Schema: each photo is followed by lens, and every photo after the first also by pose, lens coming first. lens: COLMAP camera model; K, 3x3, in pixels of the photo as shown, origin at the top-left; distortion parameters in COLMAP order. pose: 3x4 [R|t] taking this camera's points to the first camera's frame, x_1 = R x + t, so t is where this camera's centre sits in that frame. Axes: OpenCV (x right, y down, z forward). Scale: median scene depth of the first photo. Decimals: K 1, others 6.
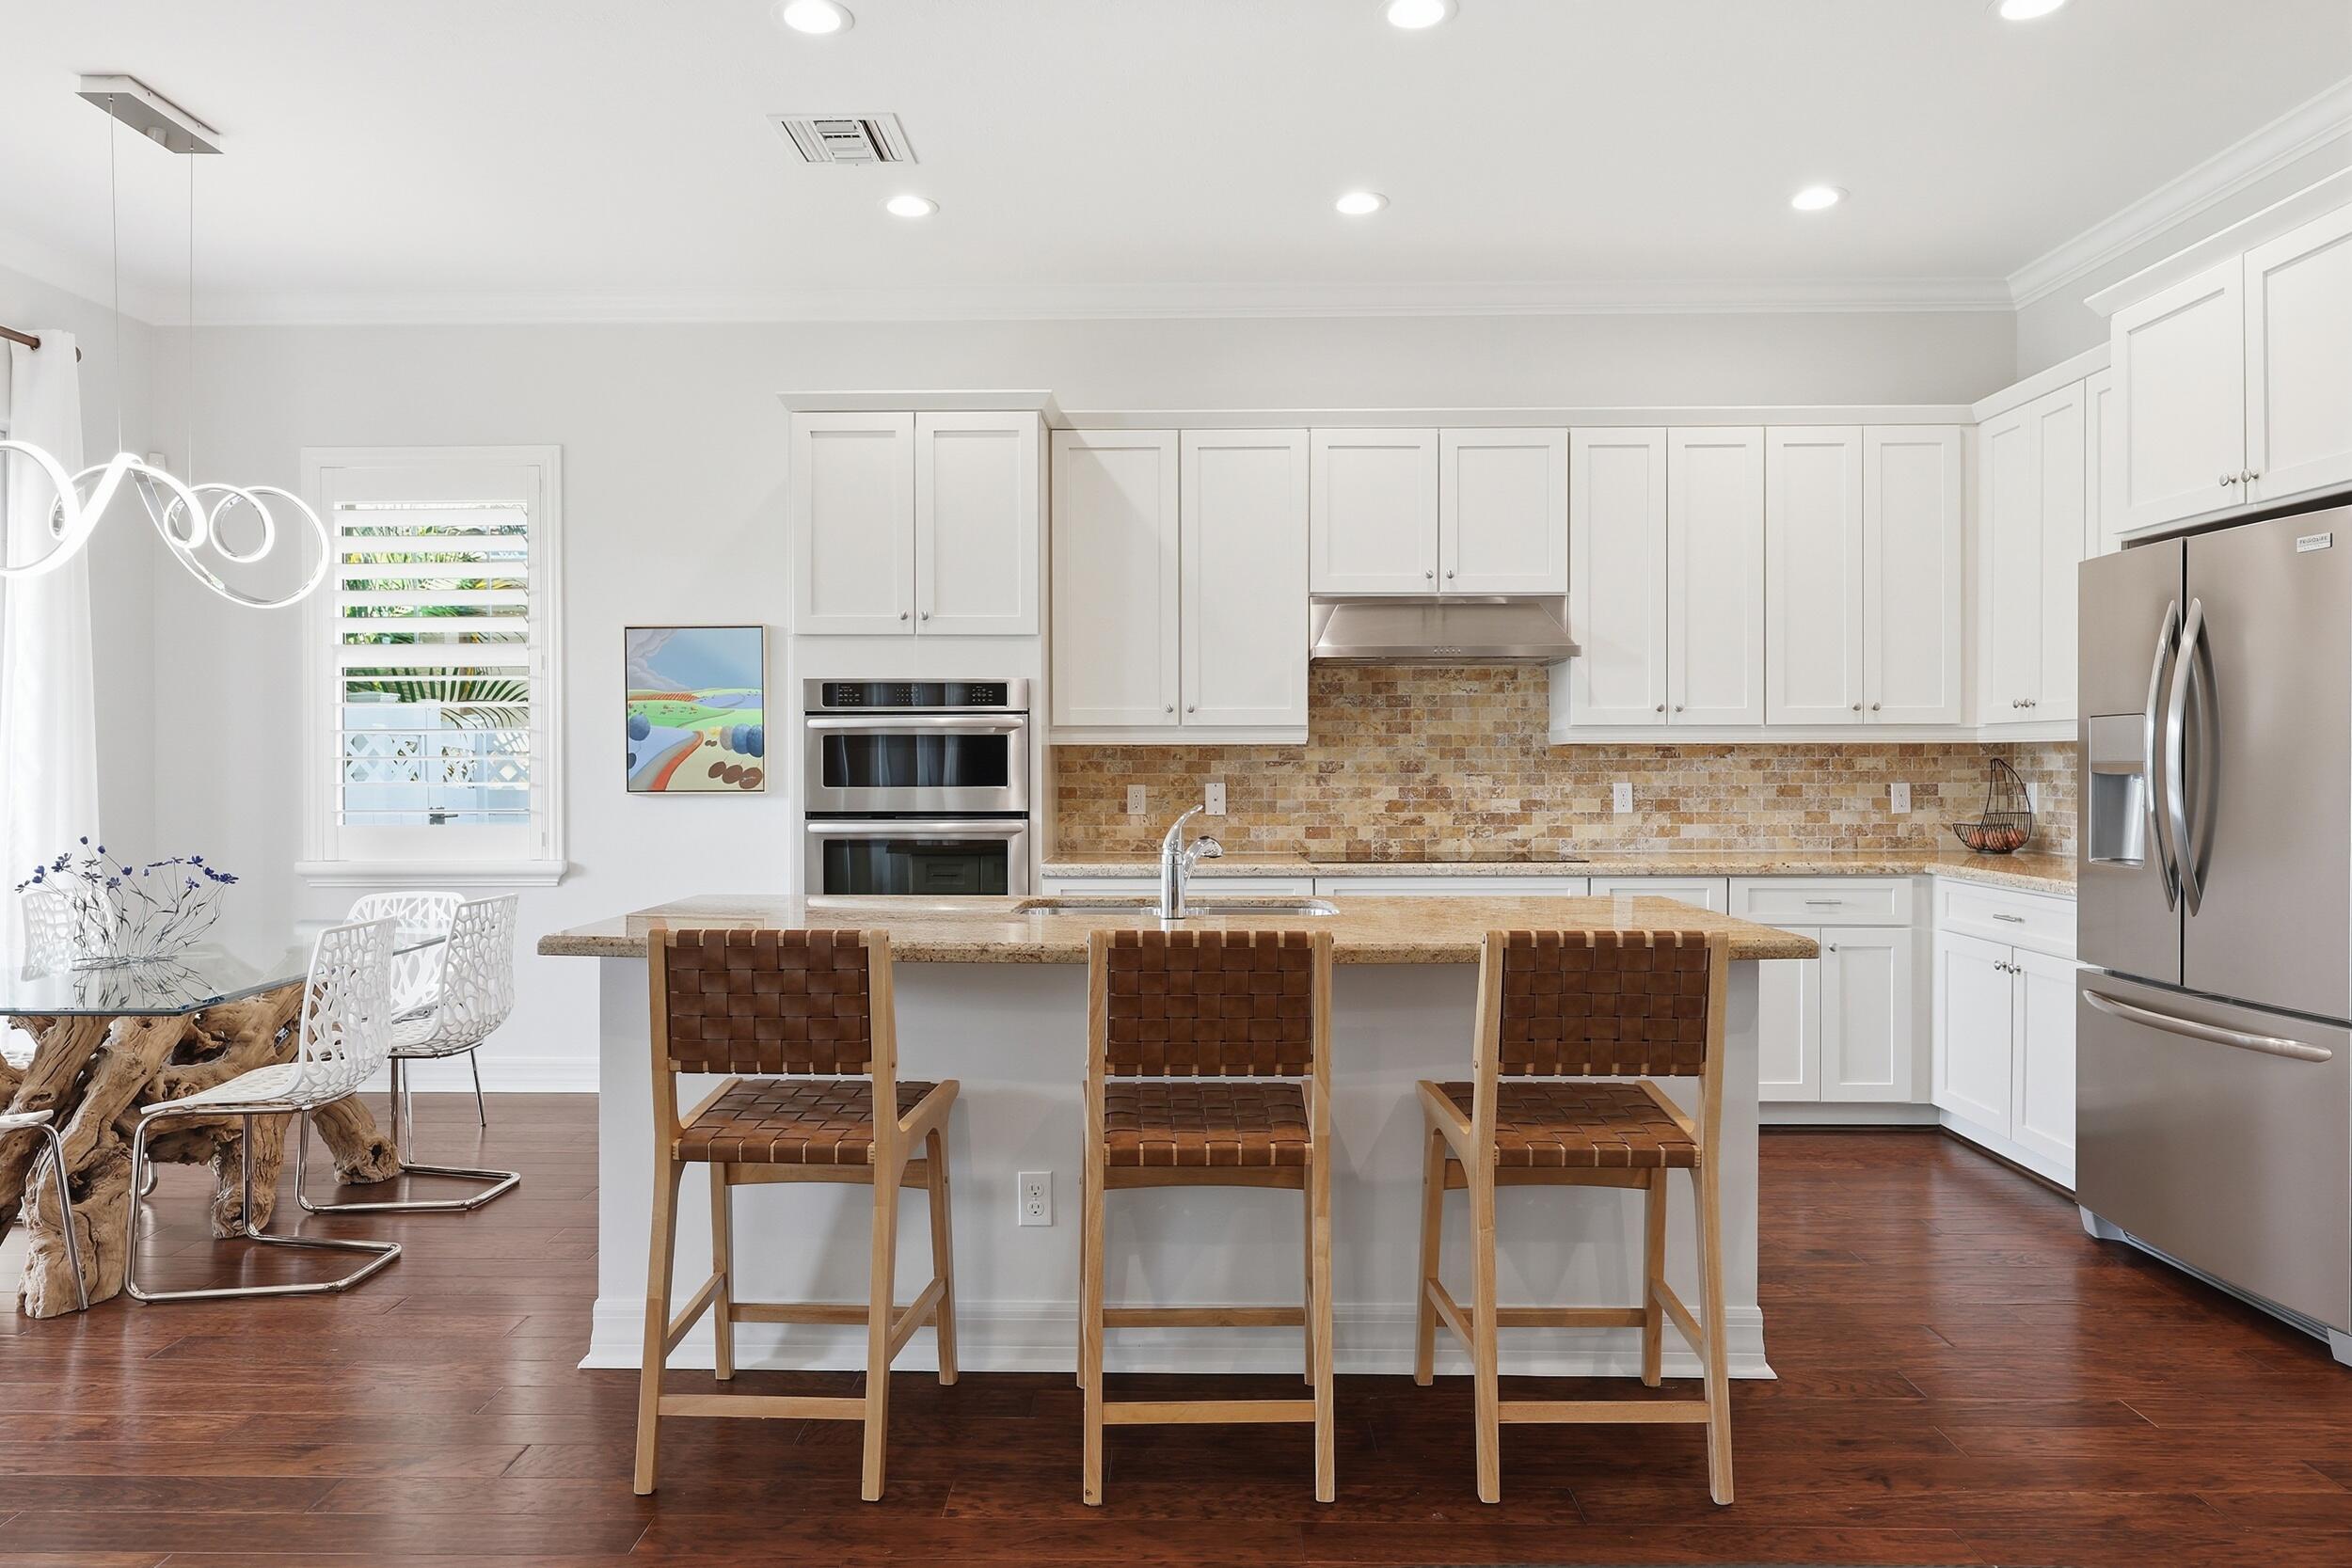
lens RADIAL K [[1500.8, 0, 1169.7], [0, 1500.8, 770.8], [0, 0, 1]] dist [0.001474, 0.002789]
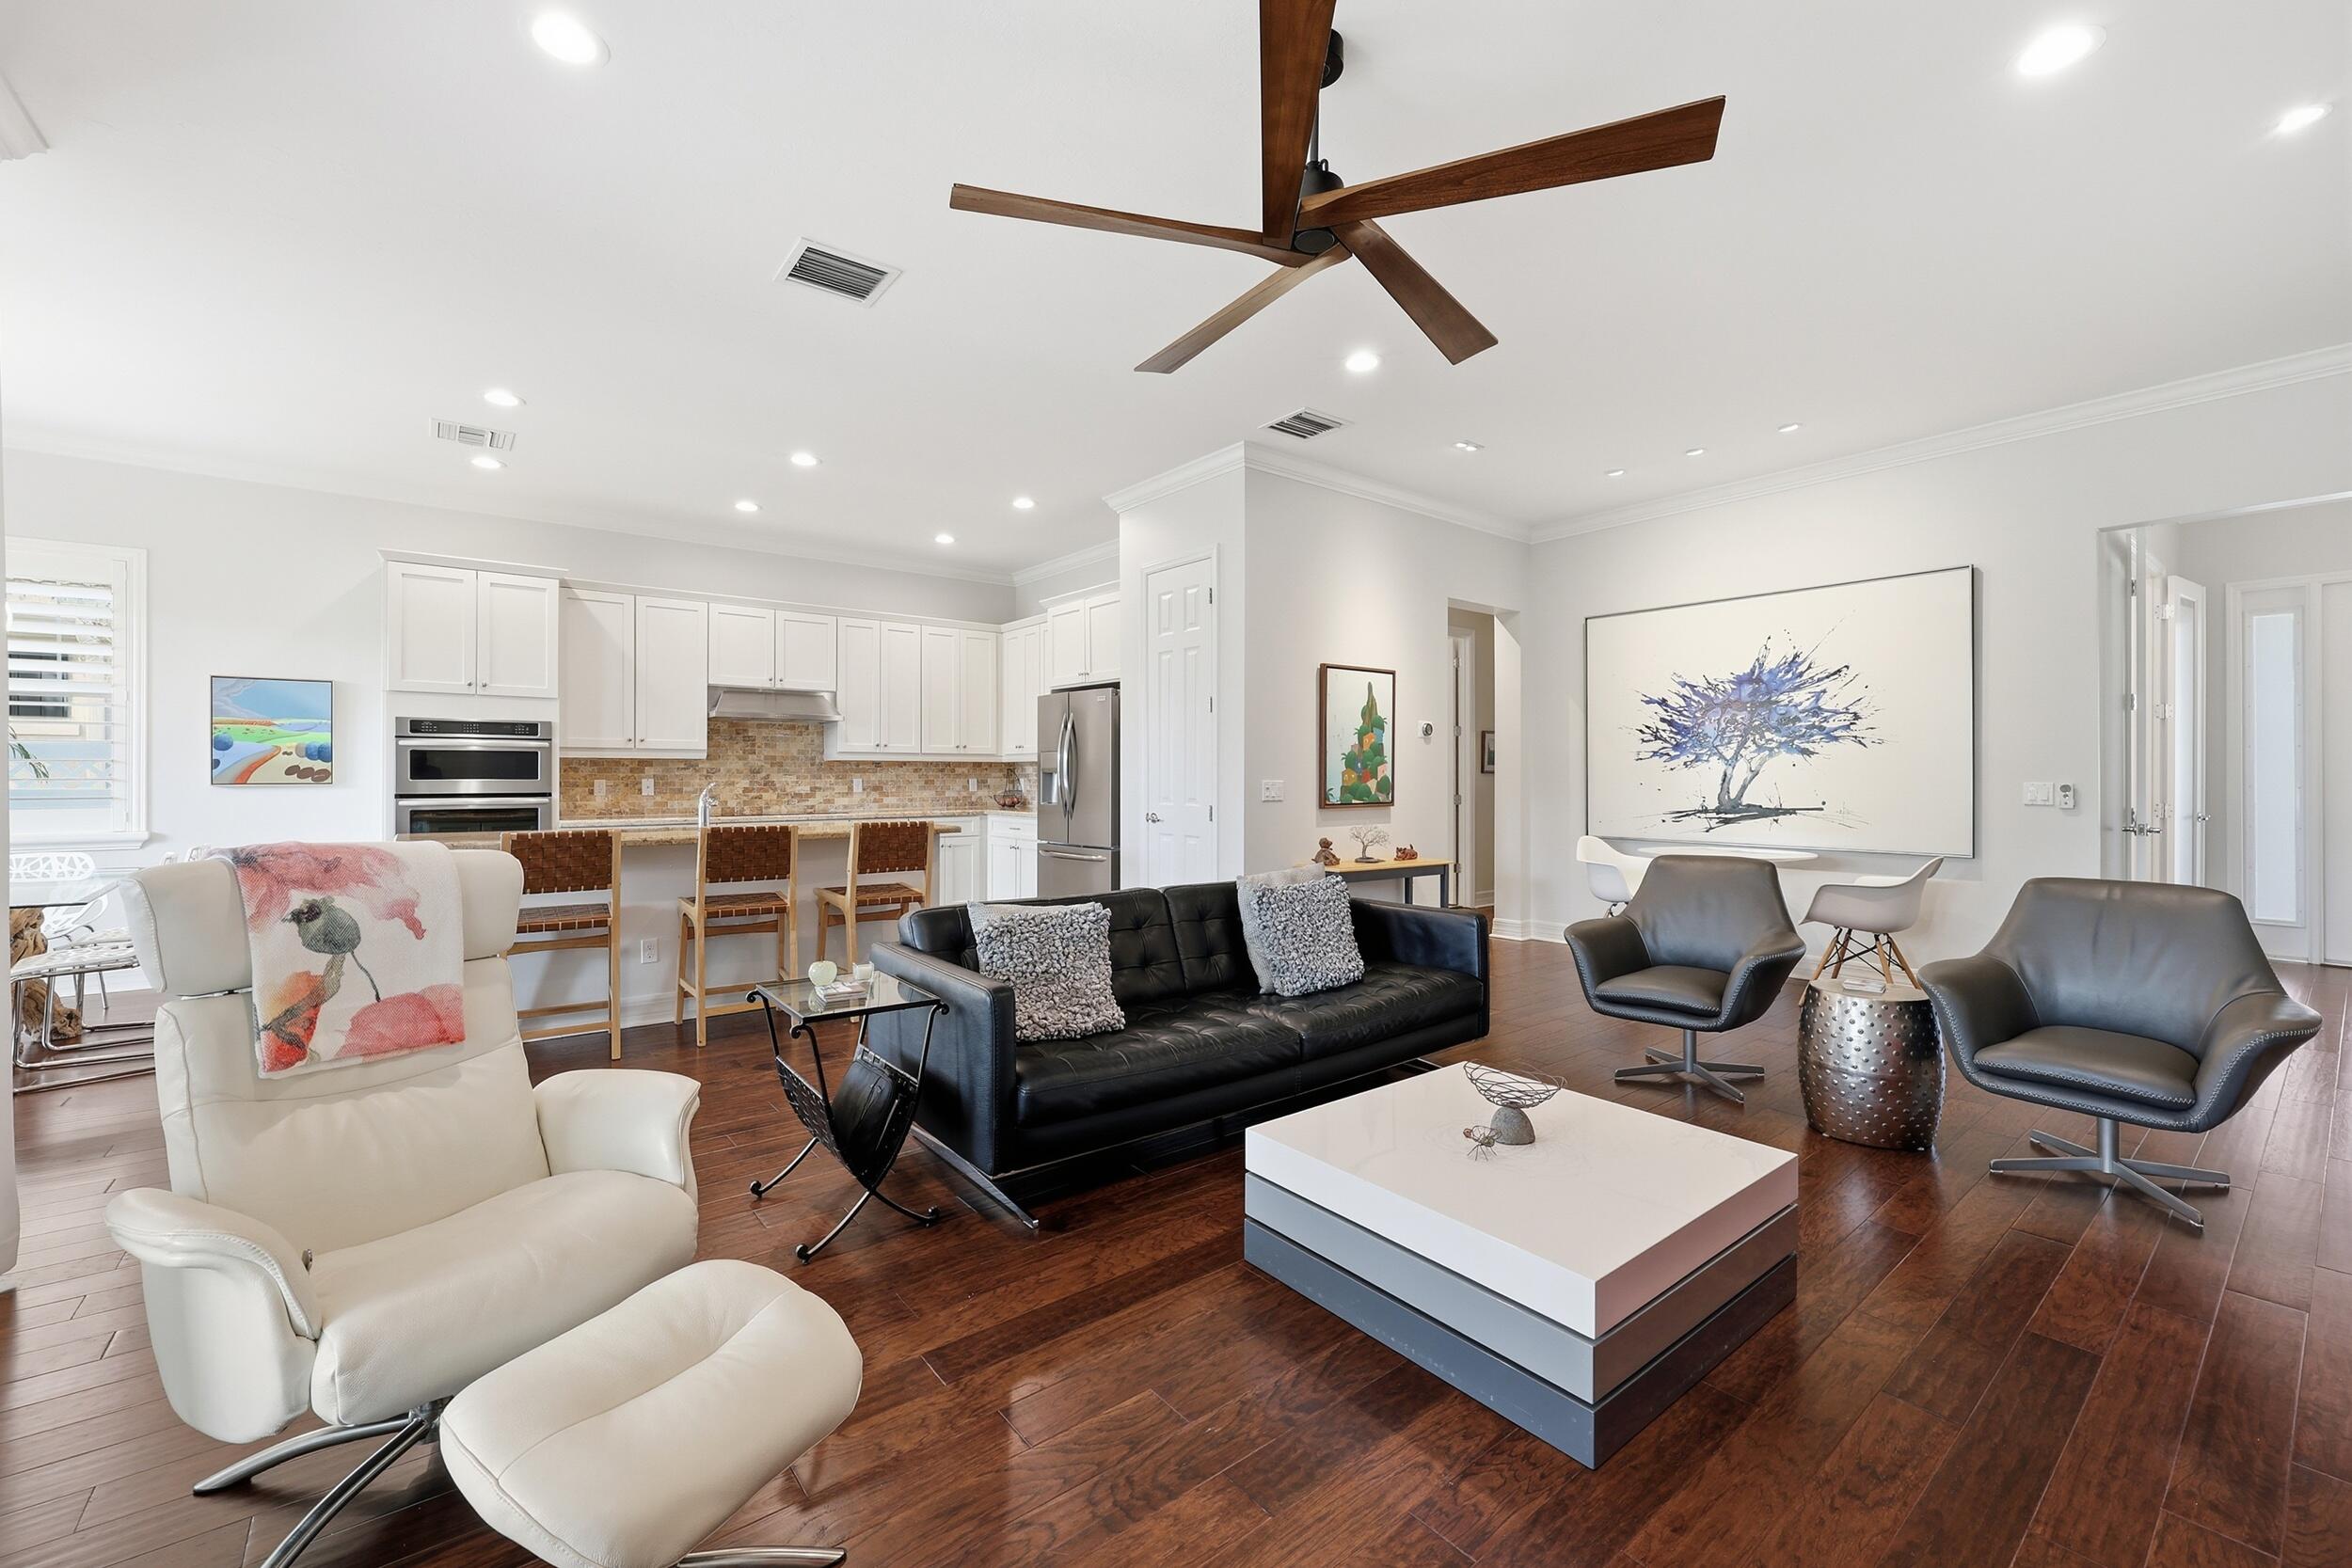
lens RADIAL K [[954.8, 0, 1178.0], [0, 954.8, 771.4], [0, 0, 1]] dist [0.001253, 0.000208]
pose [[0.772496, 0.005010, 0.635000, -0.221455], [0.002112, 0.999943, -0.010458, 0.013120], [-0.635016, 0.009420, 0.772441, -0.370948]]
